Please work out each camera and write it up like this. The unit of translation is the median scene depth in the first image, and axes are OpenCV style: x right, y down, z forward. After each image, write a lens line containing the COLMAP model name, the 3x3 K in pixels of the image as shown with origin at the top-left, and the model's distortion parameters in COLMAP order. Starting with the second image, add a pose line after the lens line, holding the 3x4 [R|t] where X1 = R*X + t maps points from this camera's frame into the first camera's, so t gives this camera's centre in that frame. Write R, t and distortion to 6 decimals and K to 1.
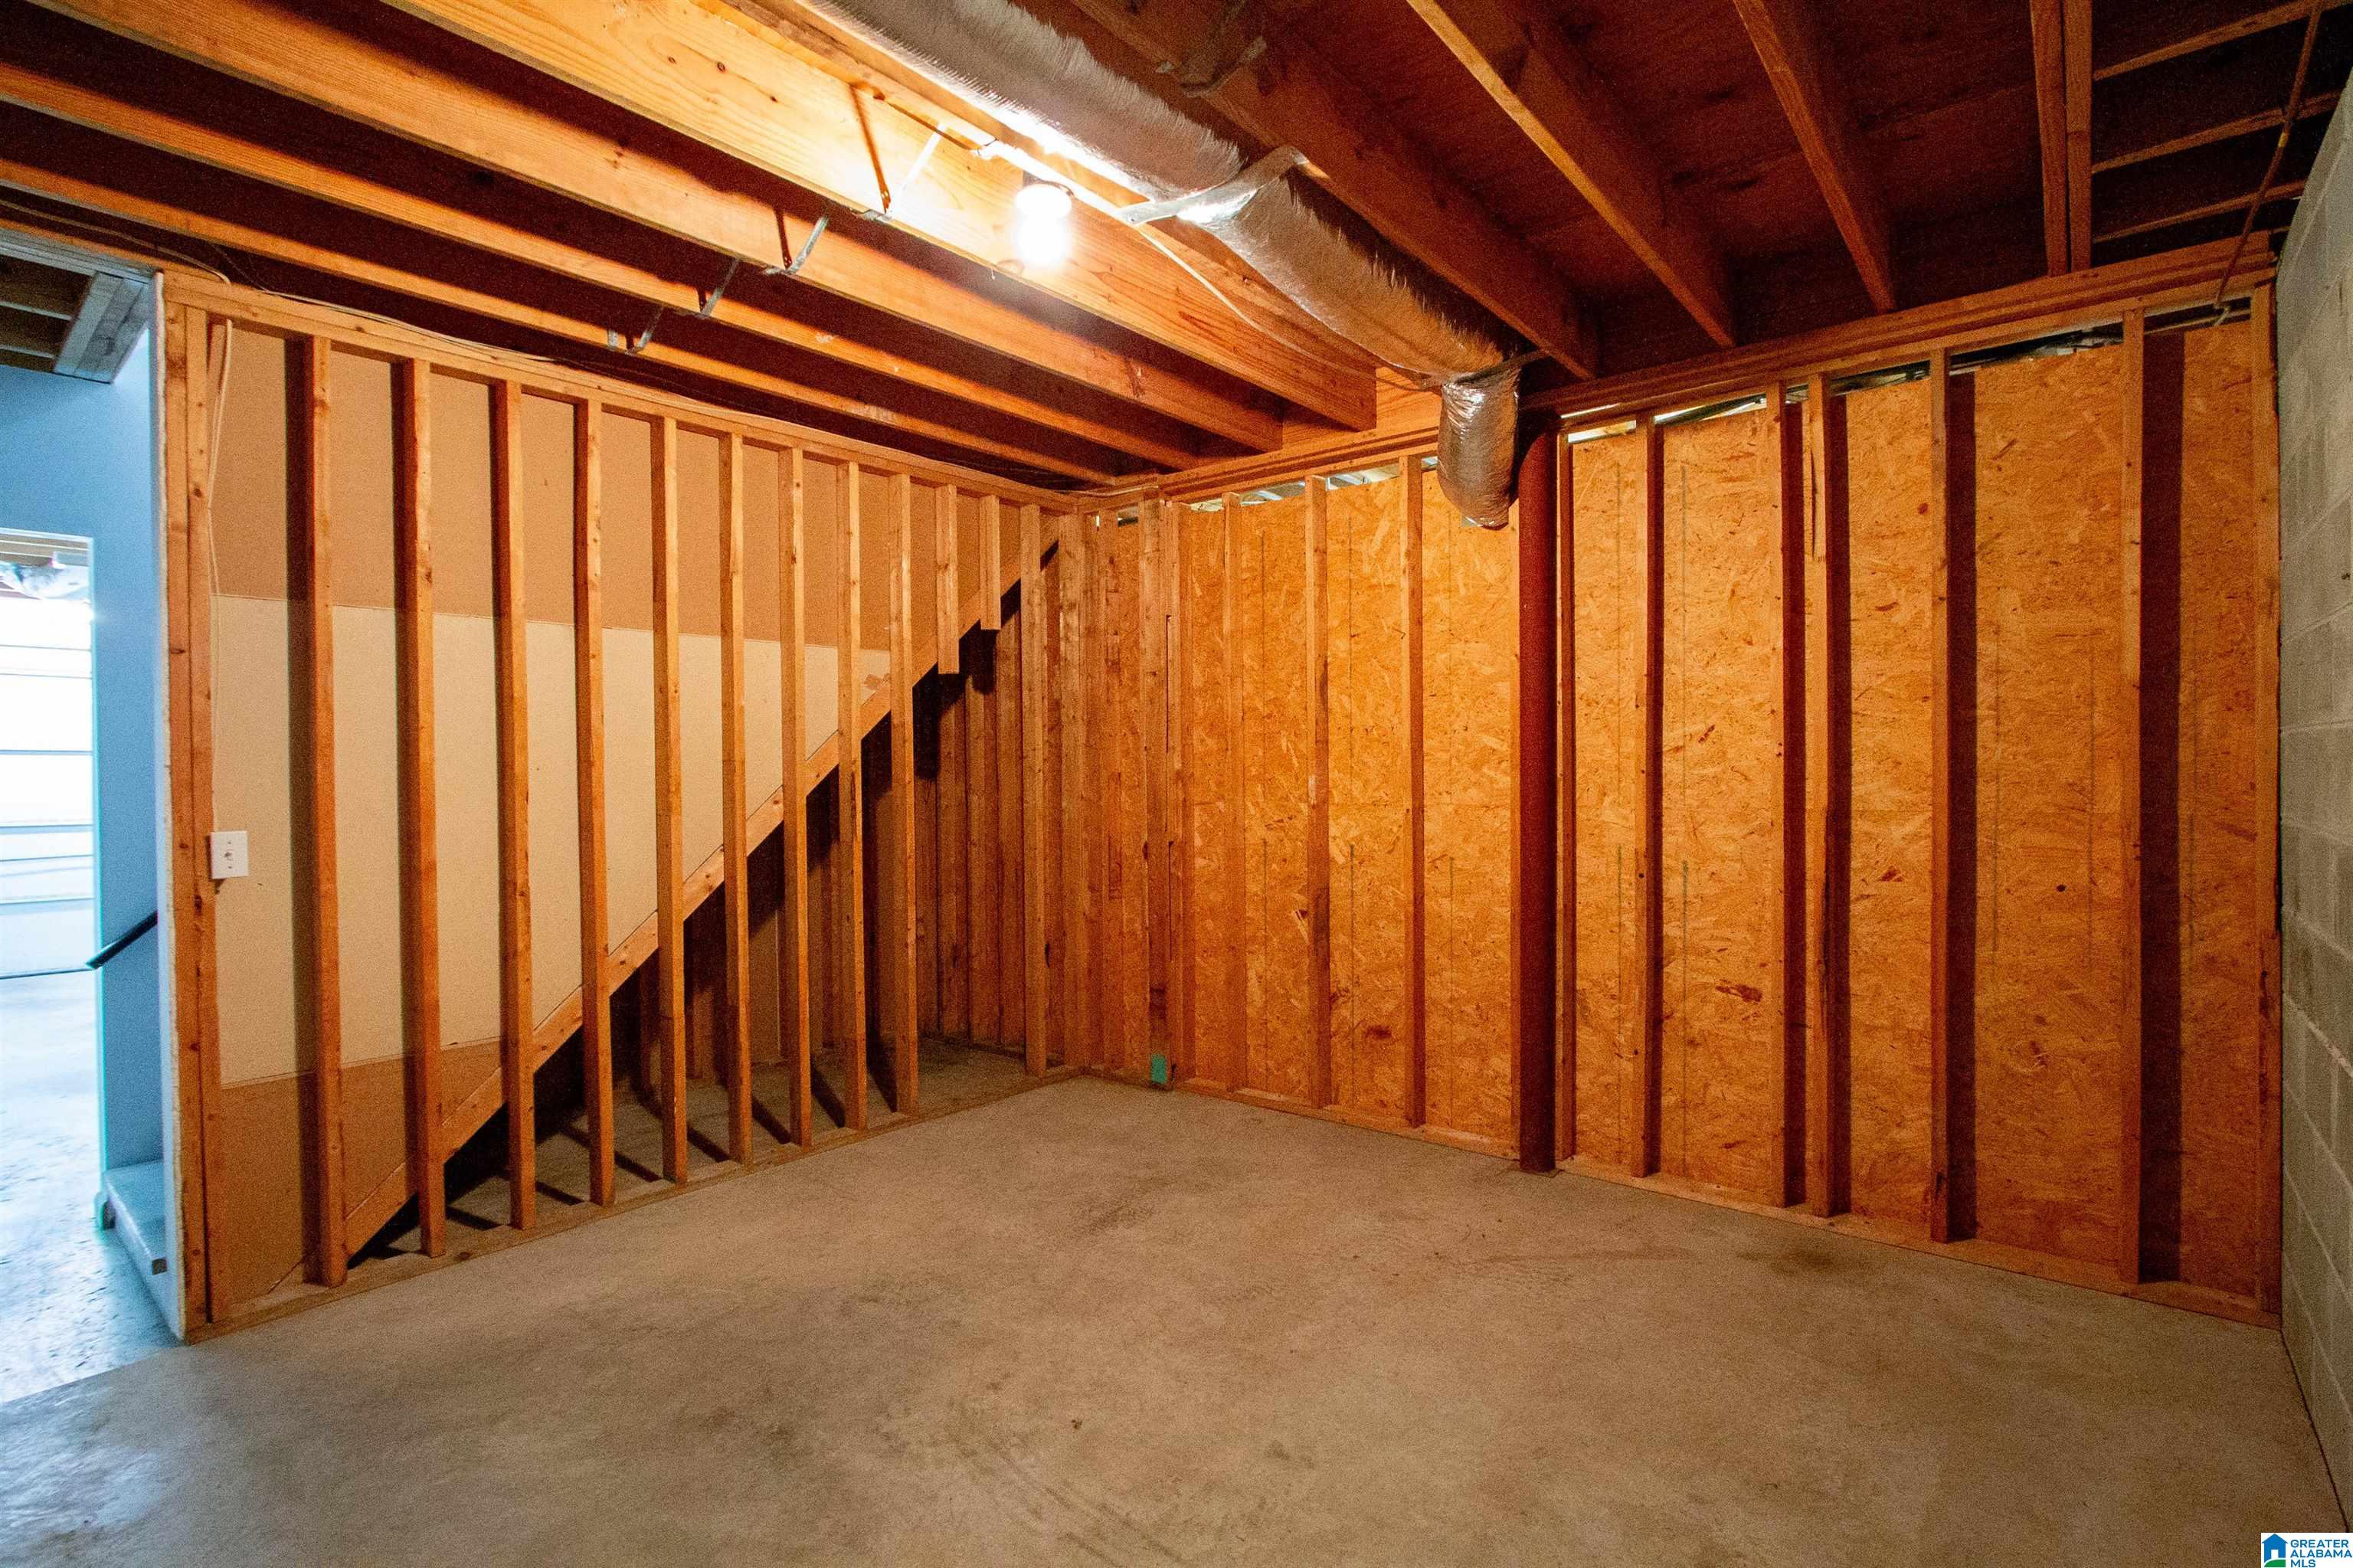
lens RADIAL K [[1121.3, 0, 1218.1], [0, 1121.3, 784.7], [0, 0, 1]] dist [-0.015250, -0.000055]
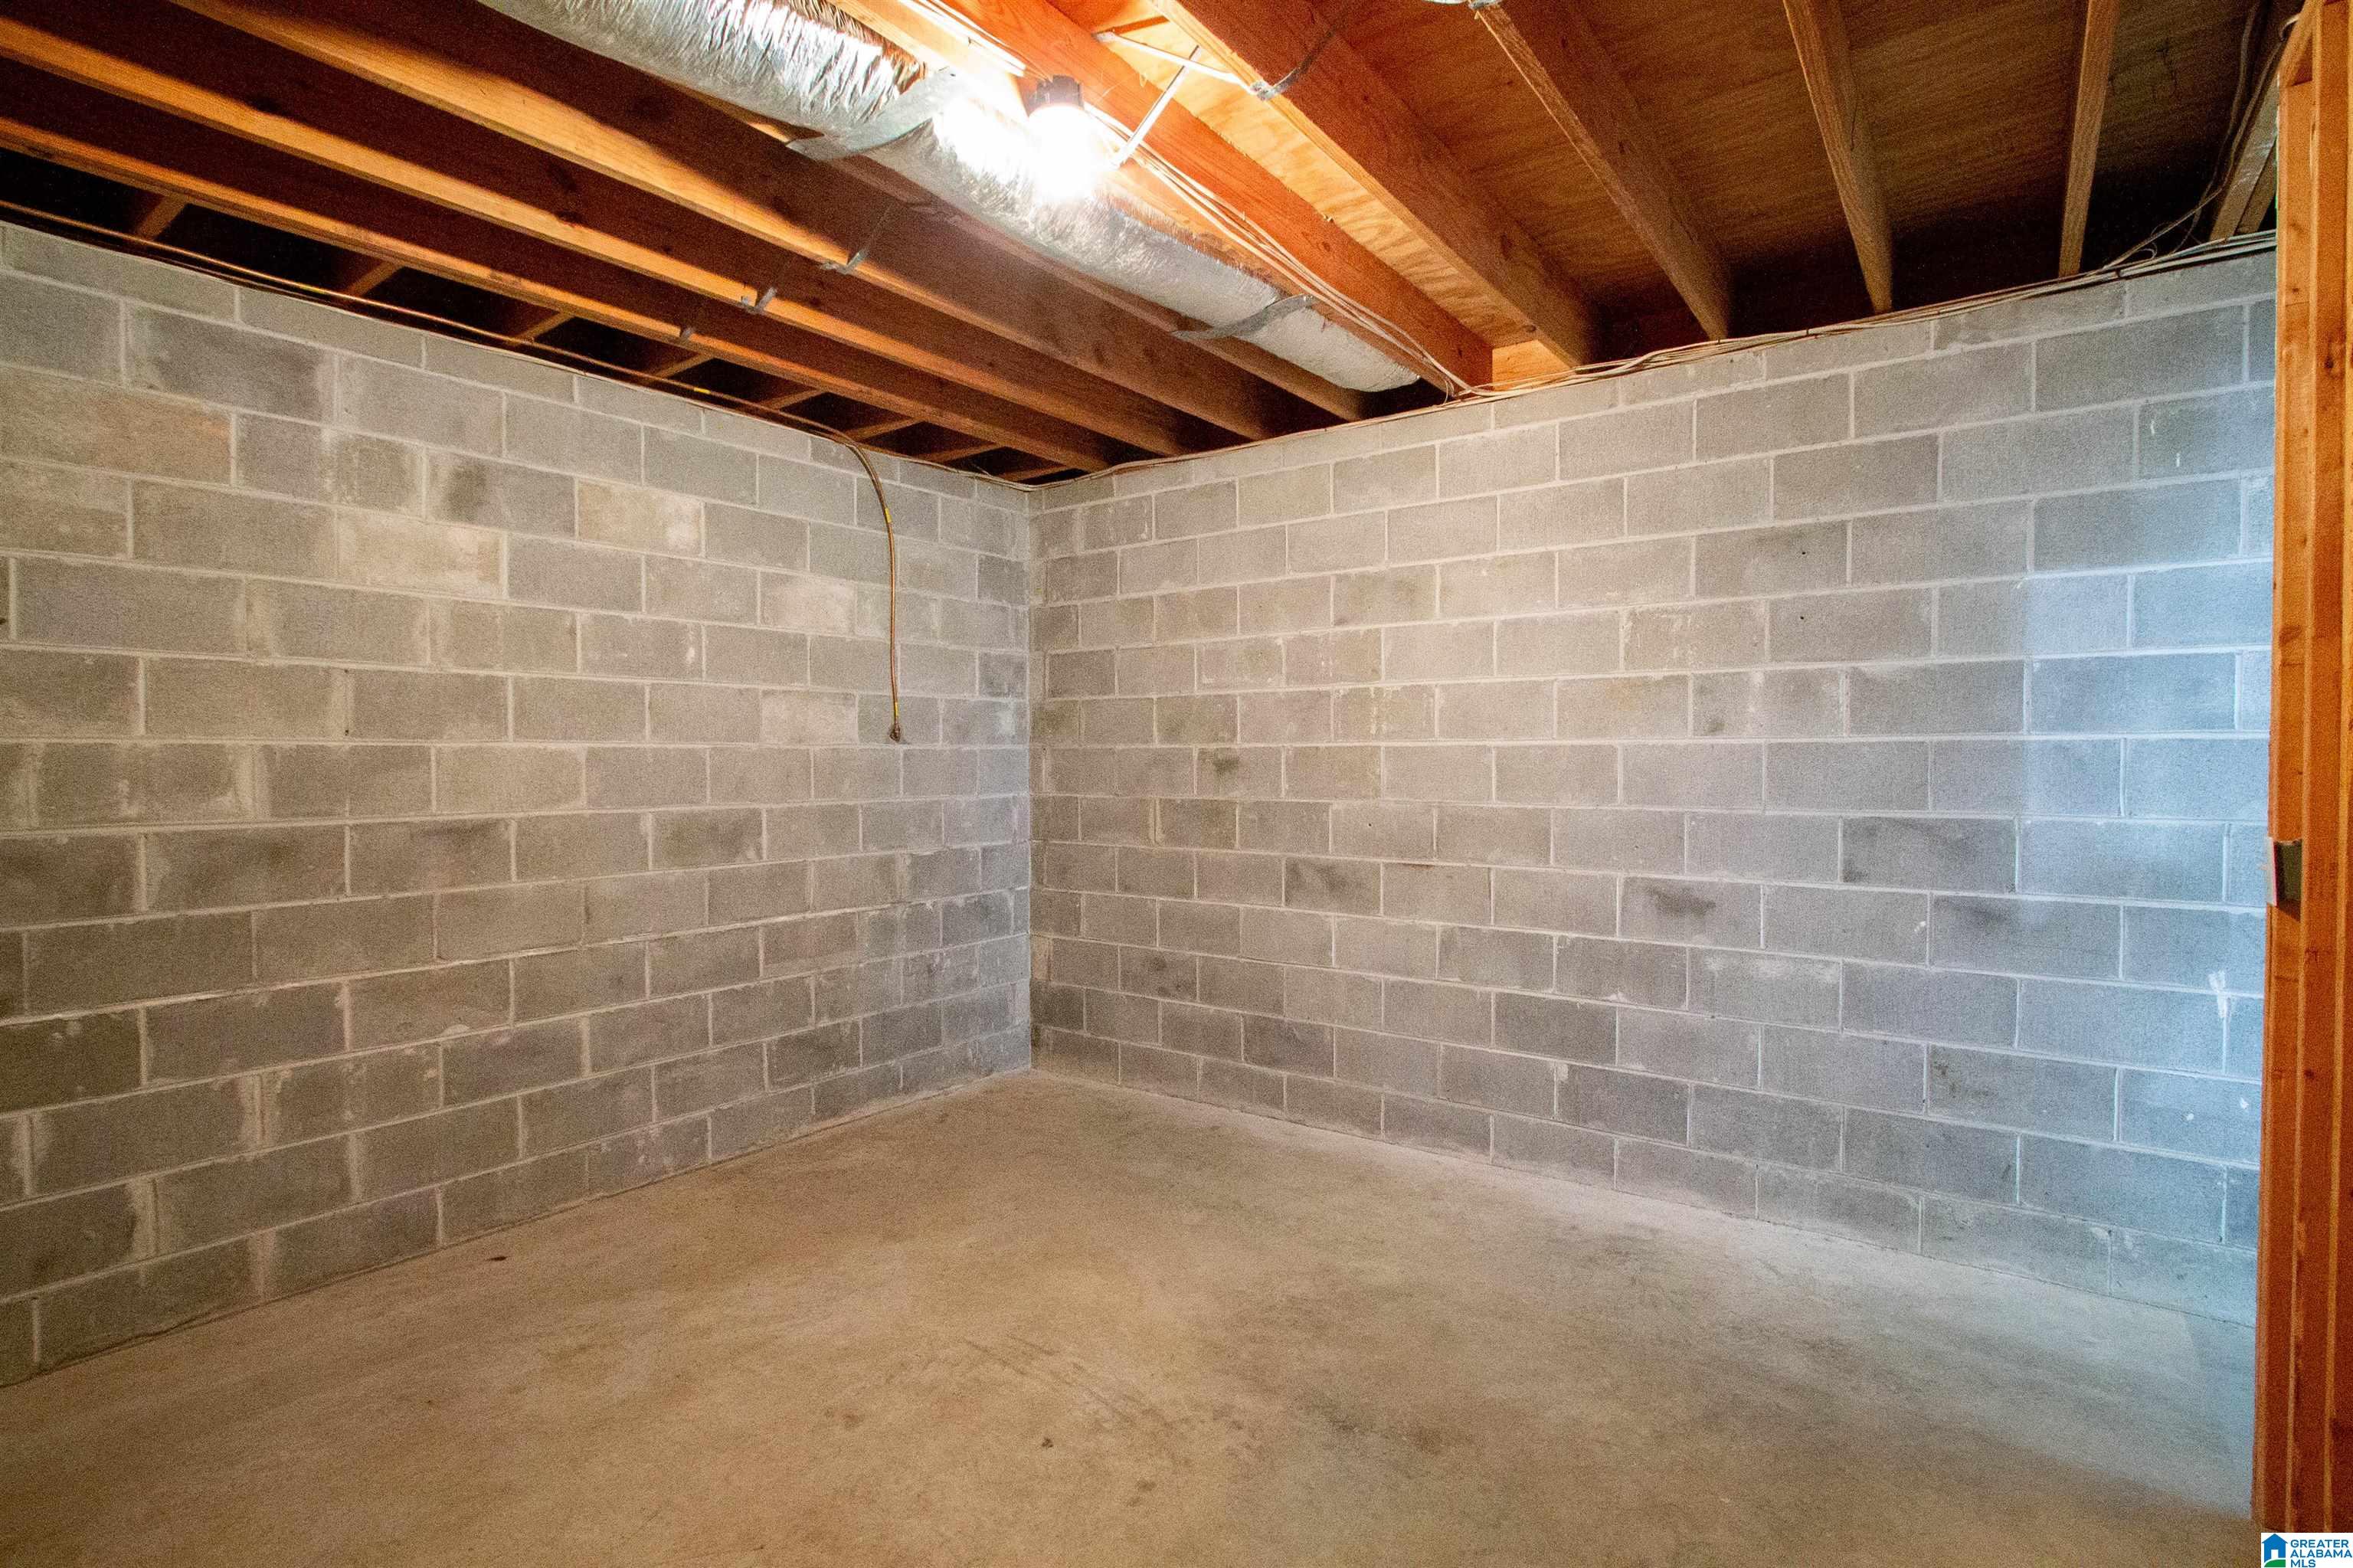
lens RADIAL K [[1111.0, 0, 1183.1], [0, 1111.0, 782.5], [0, 0, 1]] dist [-0.012921, 0.001076]
pose [[-0.999756, 0.016613, -0.014576, -0.193408], [0.016044, 0.999137, 0.038325, -0.024128], [0.015200, 0.038082, -0.999159, 1.562279]]
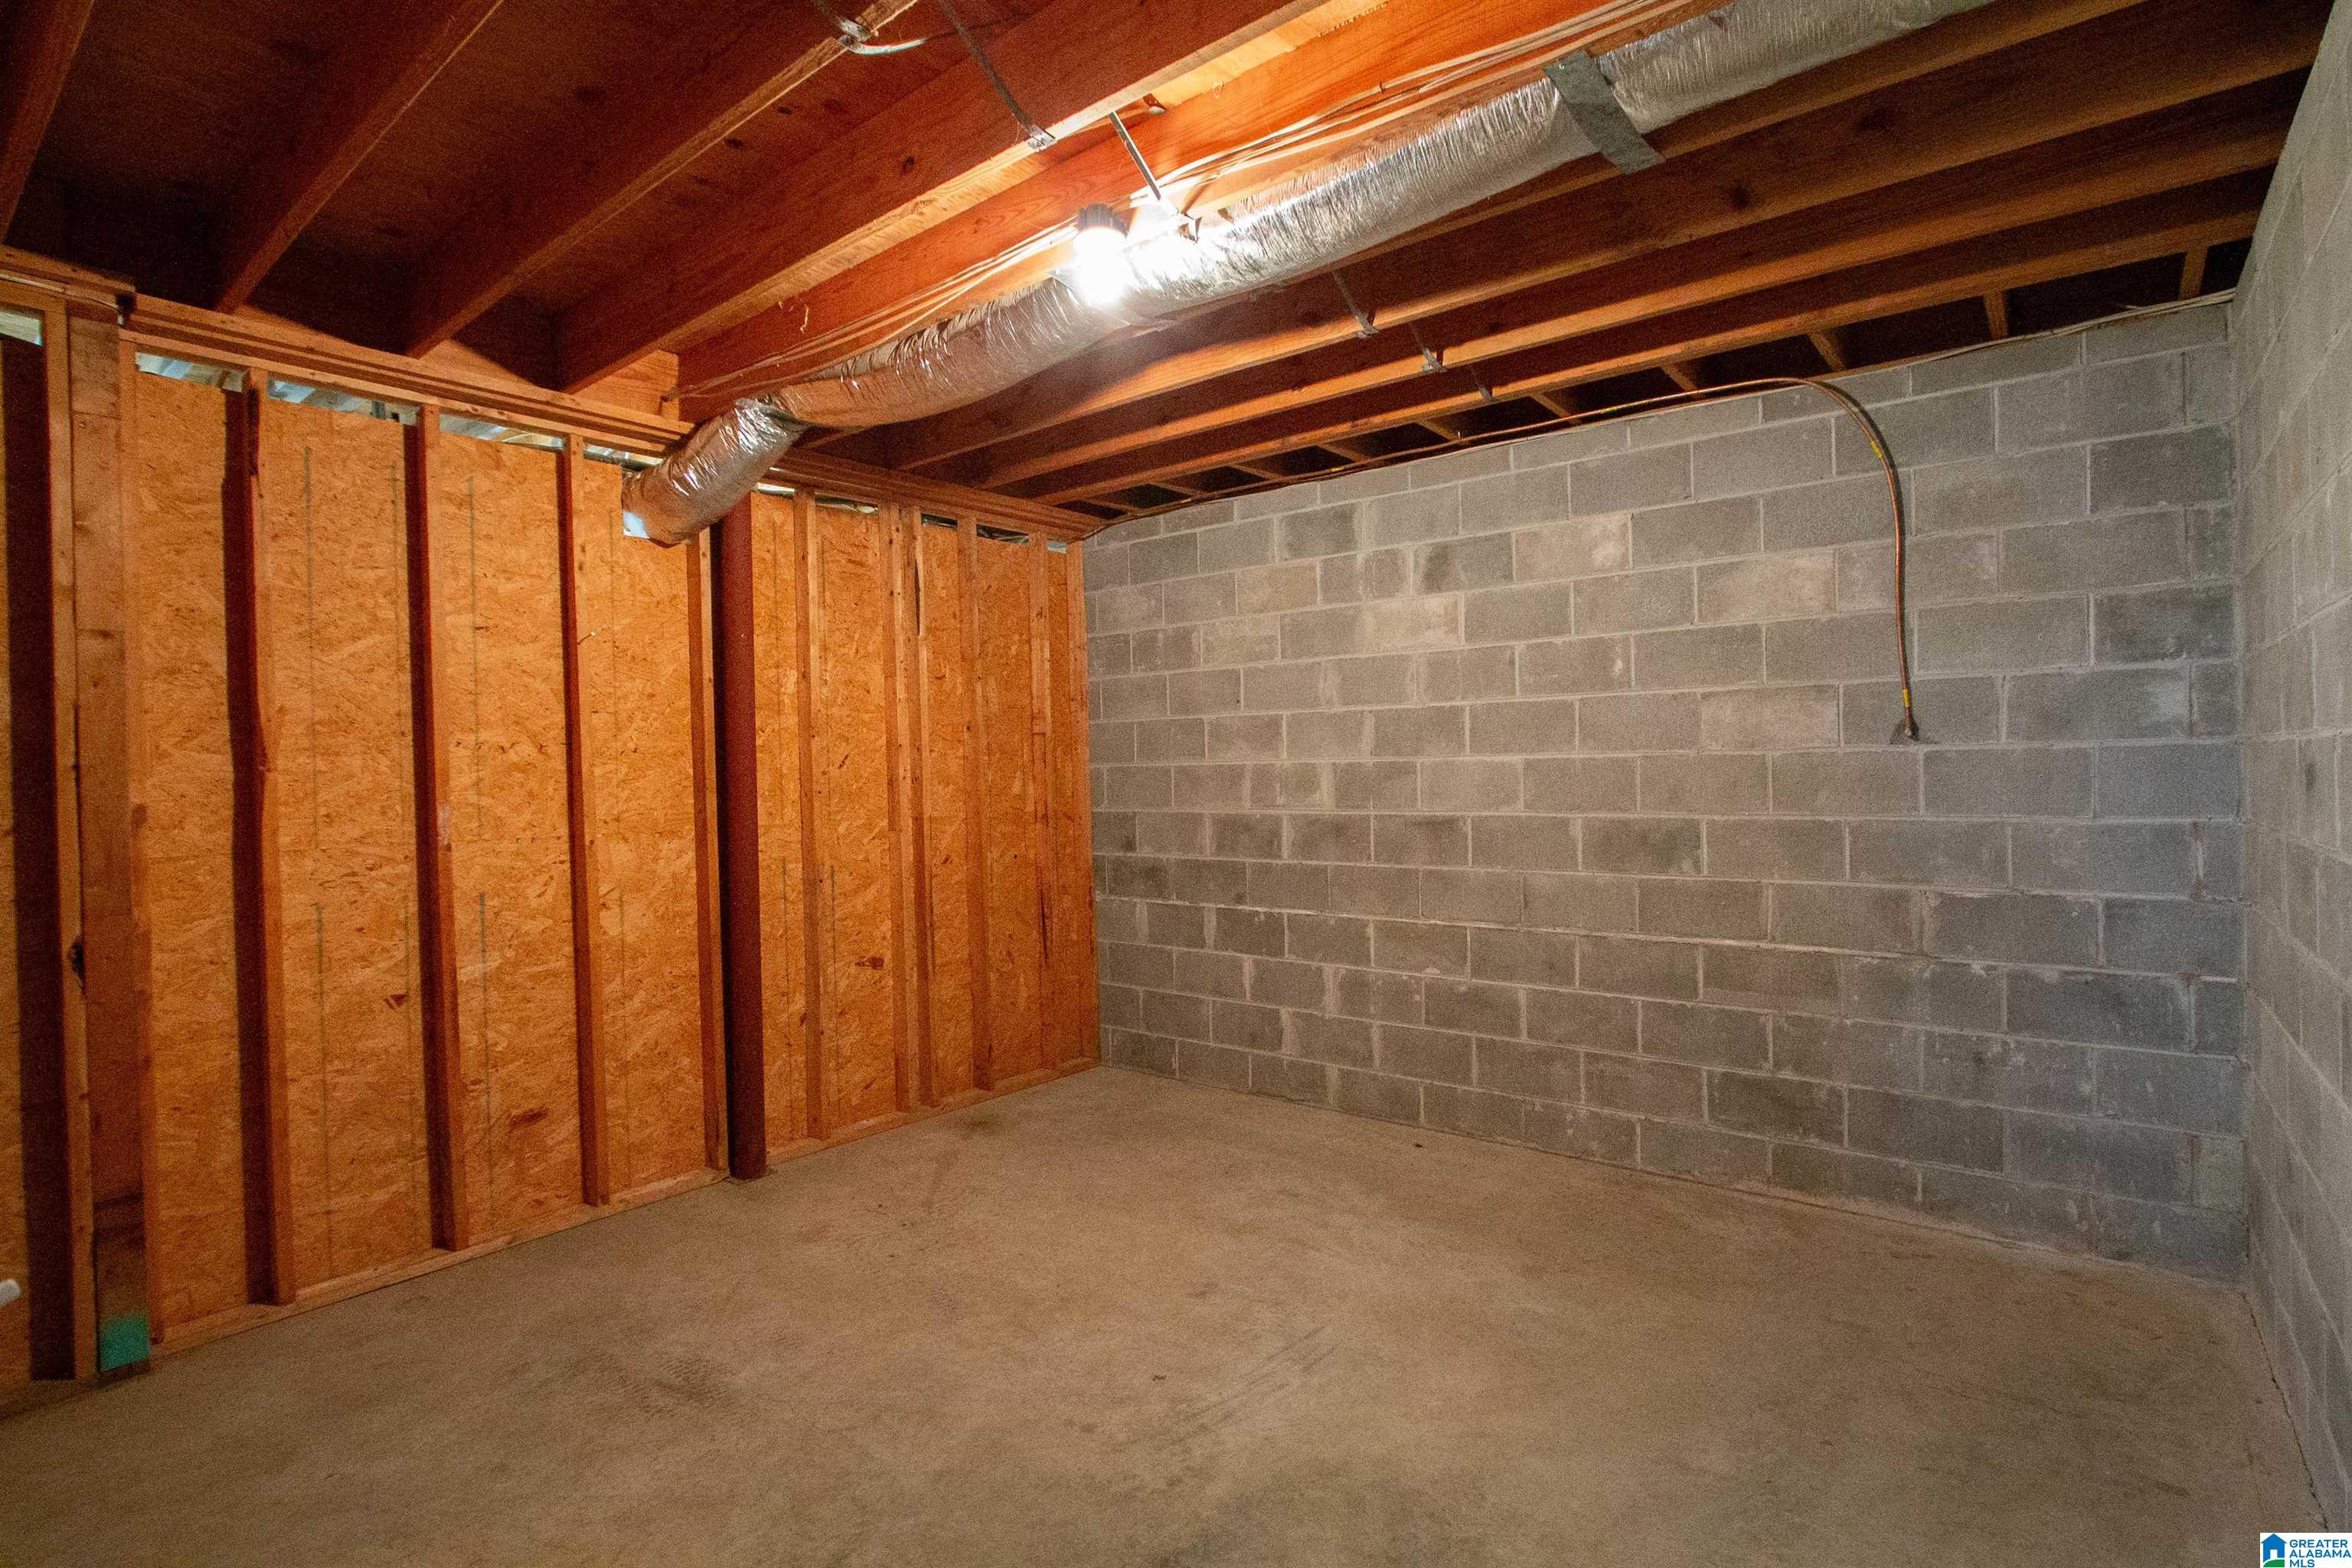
lens RADIAL K [[1110.5, 0, 1182.6], [0, 1110.5, 782.5], [0, 0, 1]] dist [-0.012921, 0.001076]
pose [[0.006124, 0.003562, 0.999975, -0.983999], [0.033089, 0.999445, -0.003763, -0.005566], [-0.999434, 0.033111, 0.006002, 0.768102]]
